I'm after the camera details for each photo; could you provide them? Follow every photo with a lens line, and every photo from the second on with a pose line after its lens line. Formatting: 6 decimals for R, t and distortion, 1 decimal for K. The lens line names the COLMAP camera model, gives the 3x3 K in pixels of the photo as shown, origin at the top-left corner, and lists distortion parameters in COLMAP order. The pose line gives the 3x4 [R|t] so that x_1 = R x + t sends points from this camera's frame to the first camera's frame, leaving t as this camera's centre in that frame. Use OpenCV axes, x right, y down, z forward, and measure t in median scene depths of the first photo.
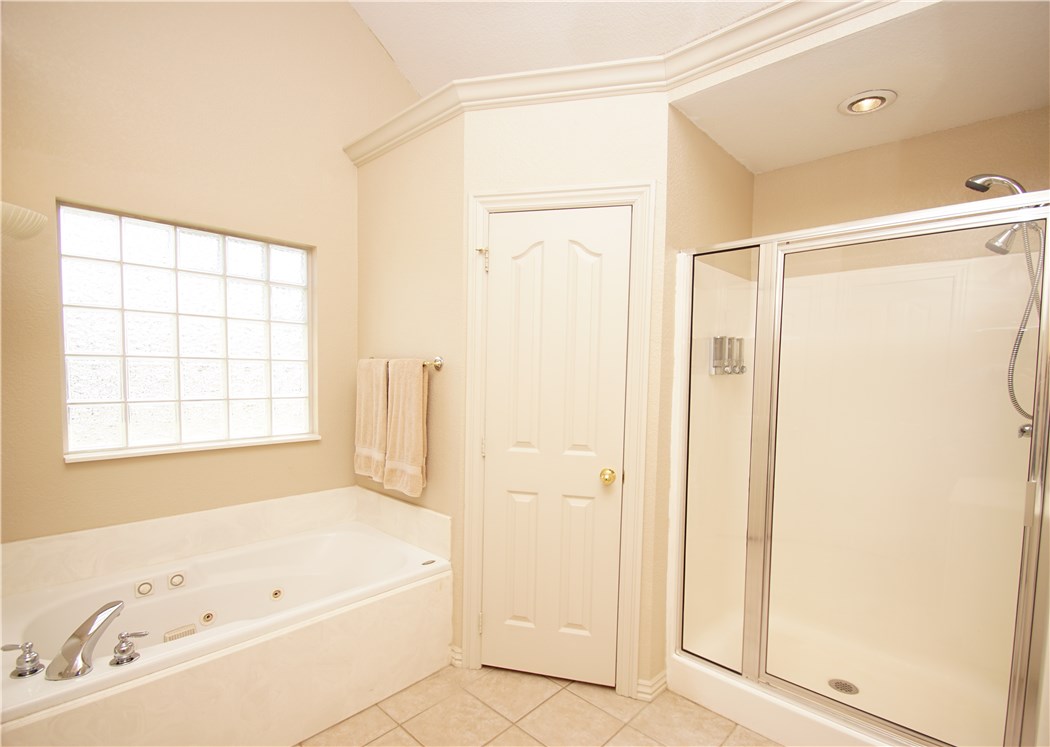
lens RADIAL K [[513.8, 0, 526.7], [0, 513.8, 398.9], [0, 0, 1]] dist [0.001486, 0.000094]
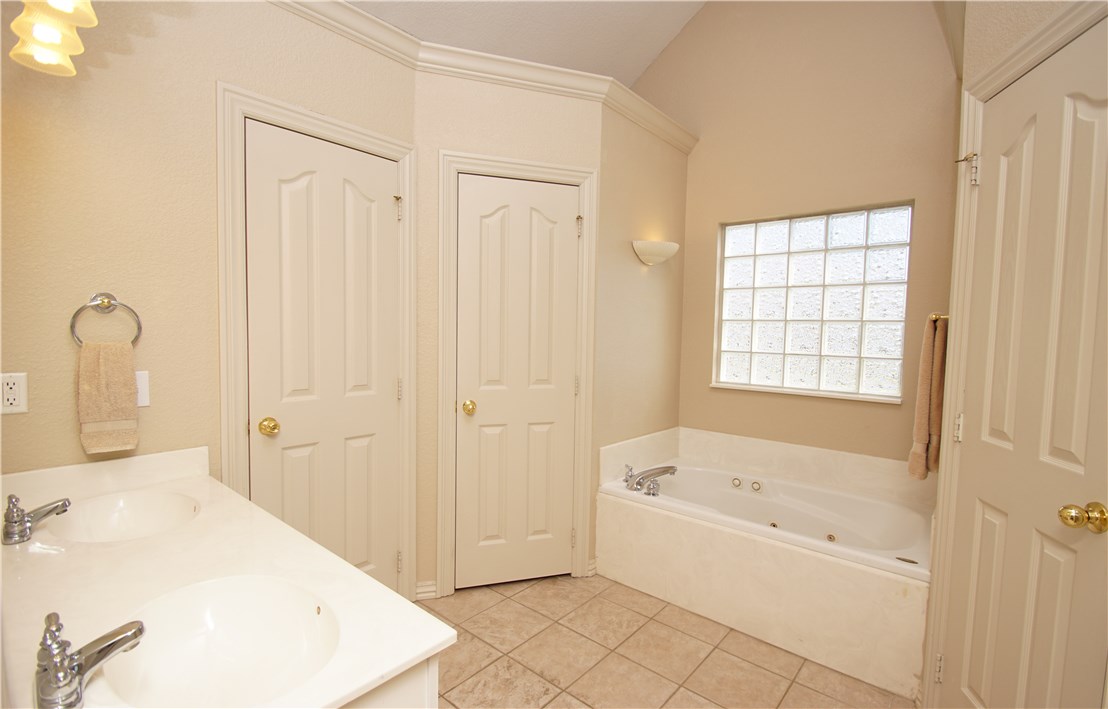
lens RADIAL K [[500.1, 0, 554.0], [0, 500.1, 354.5], [0, 0, 1]] dist [-0.000950, -0.000122]
pose [[0.036885, 0.032551, -0.998789, 0.589688], [-0.076407, 0.996635, 0.029659, 0.012651], [0.996394, 0.075221, 0.039248, 0.398914]]
